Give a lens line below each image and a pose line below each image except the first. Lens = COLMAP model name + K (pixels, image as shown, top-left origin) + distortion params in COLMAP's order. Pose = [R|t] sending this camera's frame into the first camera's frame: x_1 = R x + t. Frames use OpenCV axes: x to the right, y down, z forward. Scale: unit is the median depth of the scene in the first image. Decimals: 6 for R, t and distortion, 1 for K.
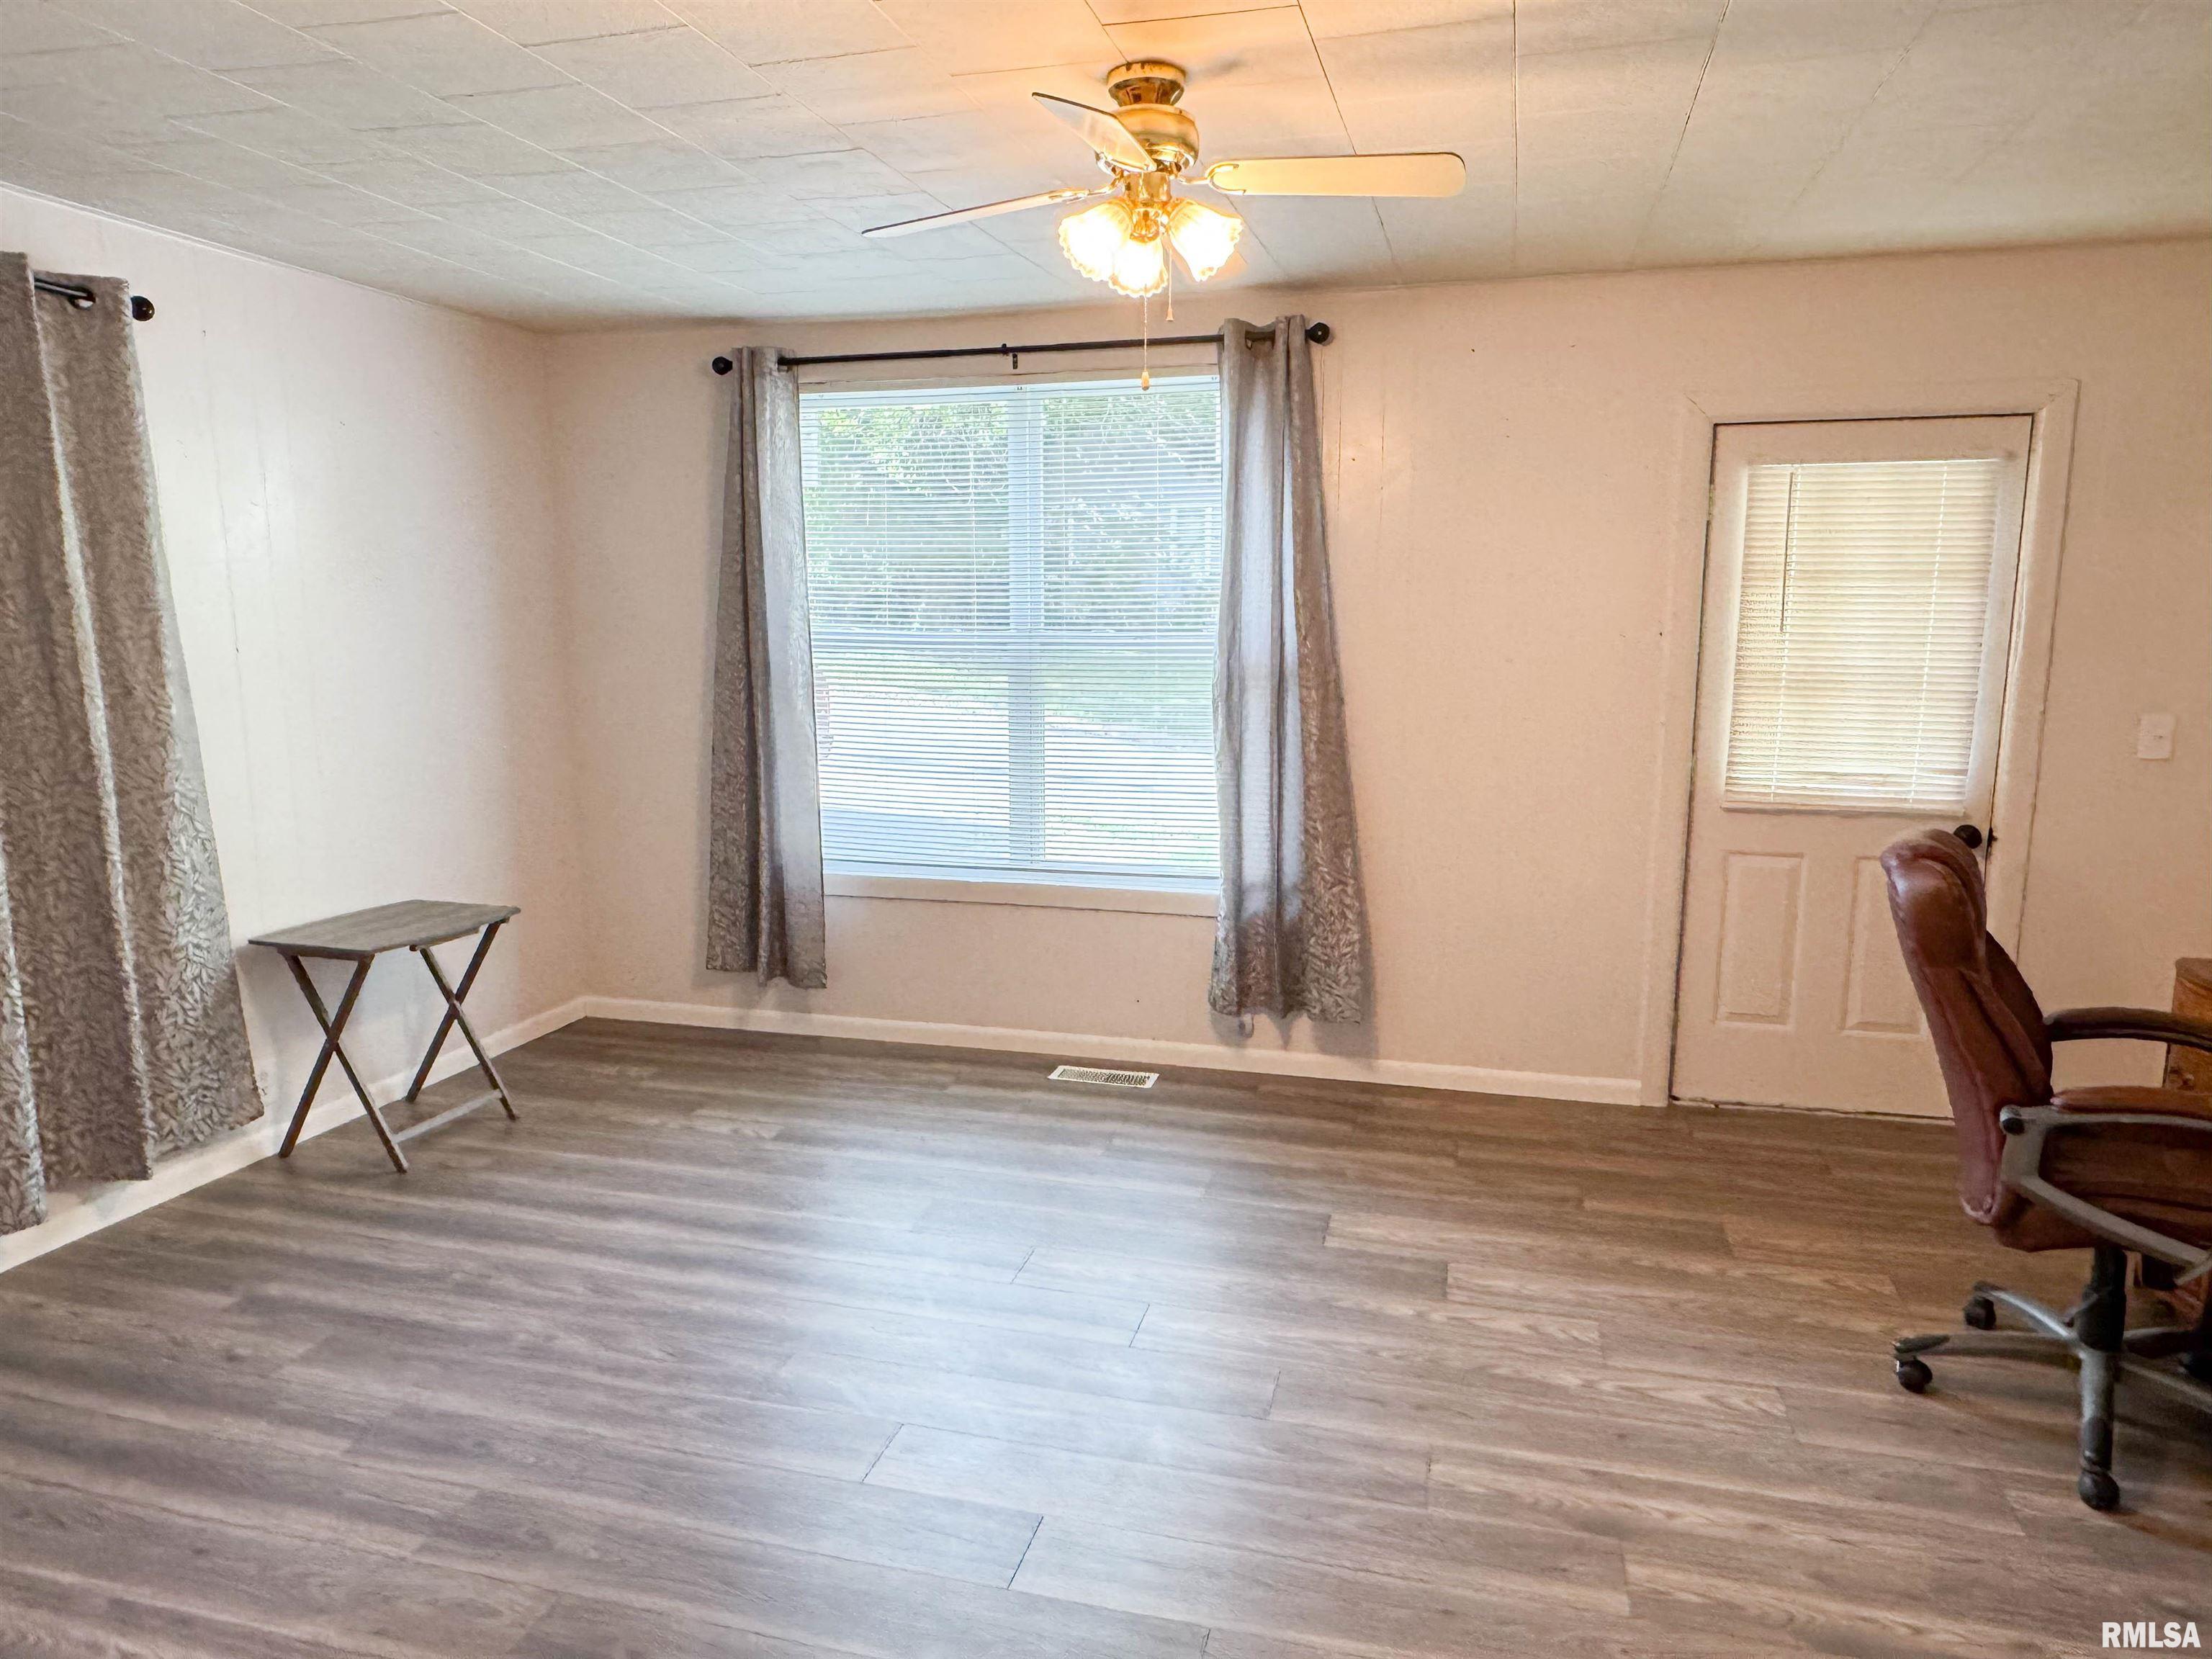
lens RADIAL K [[1418.4, 0, 1091.4], [0, 1418.4, 830.9], [0, 0, 1]] dist [-0.002566, 0.000660]
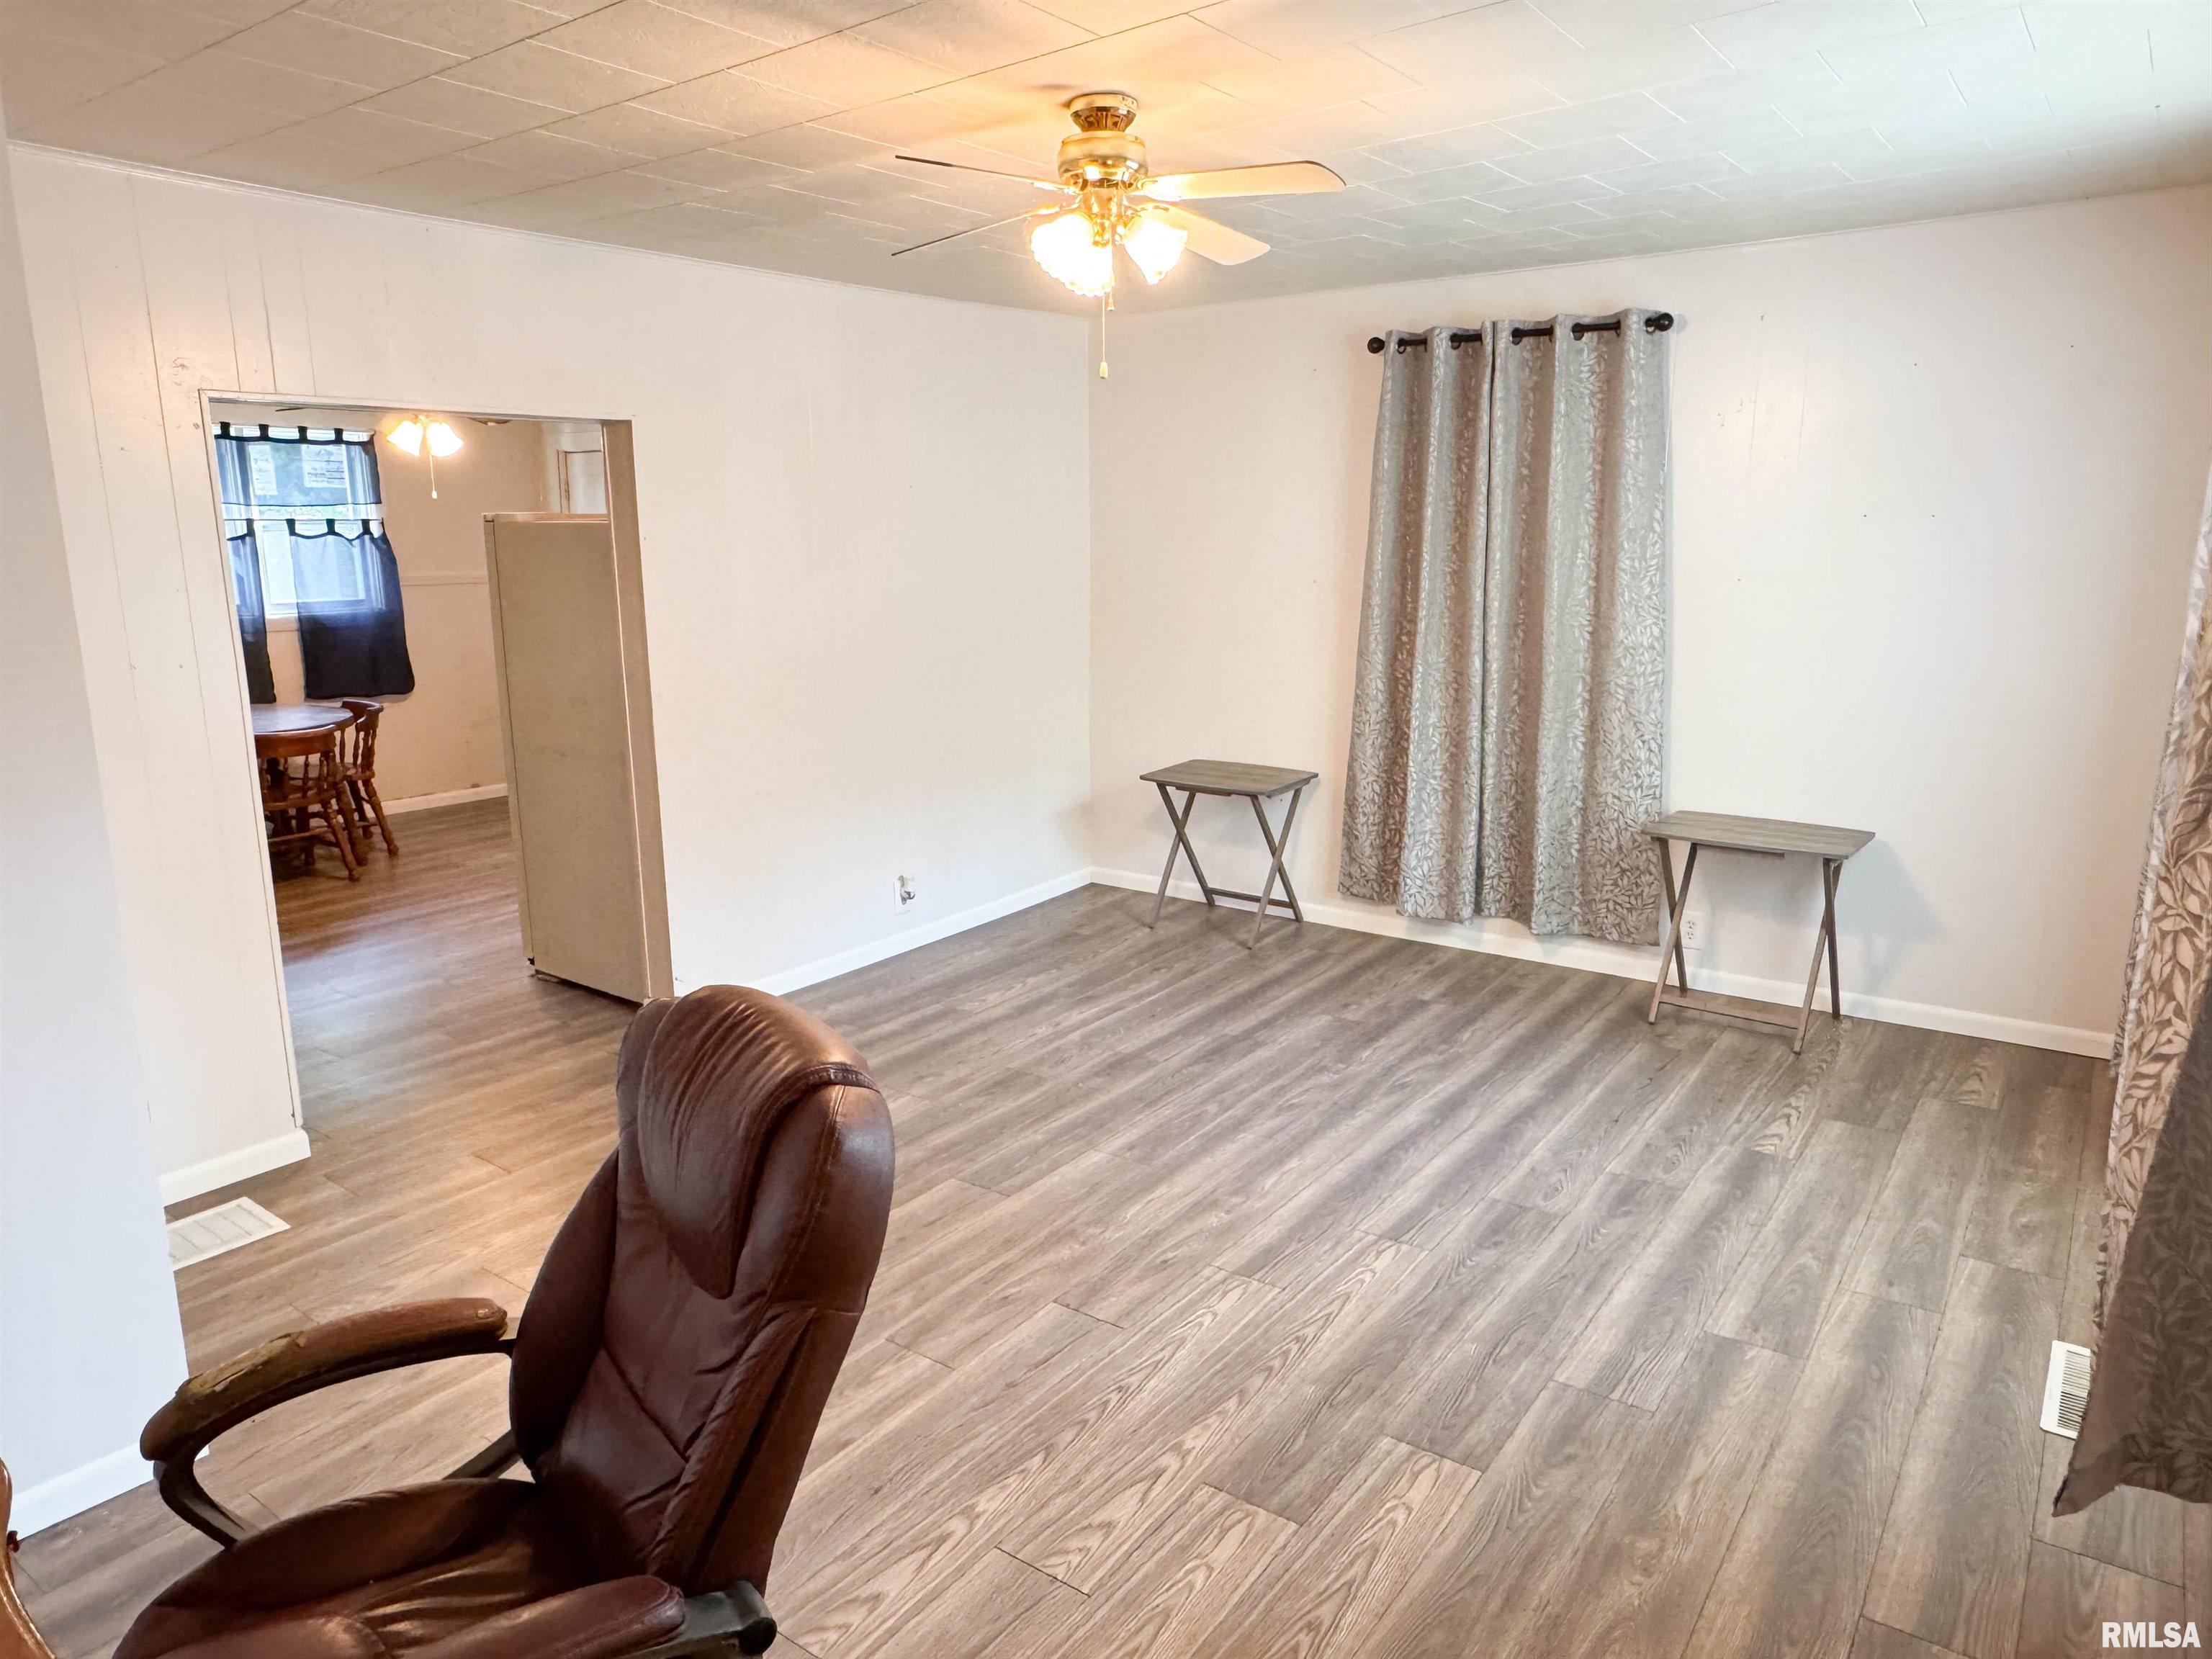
lens RADIAL K [[1418.4, 0, 1091.4], [0, 1418.4, 830.9], [0, 0, 1]] dist [-0.002566, 0.000660]
pose [[-0.364592, 0.195303, -0.910456, 0.892542], [-0.128135, 0.957933, 0.256799, -0.193793], [0.922309, 0.210288, -0.324229, 1.109702]]
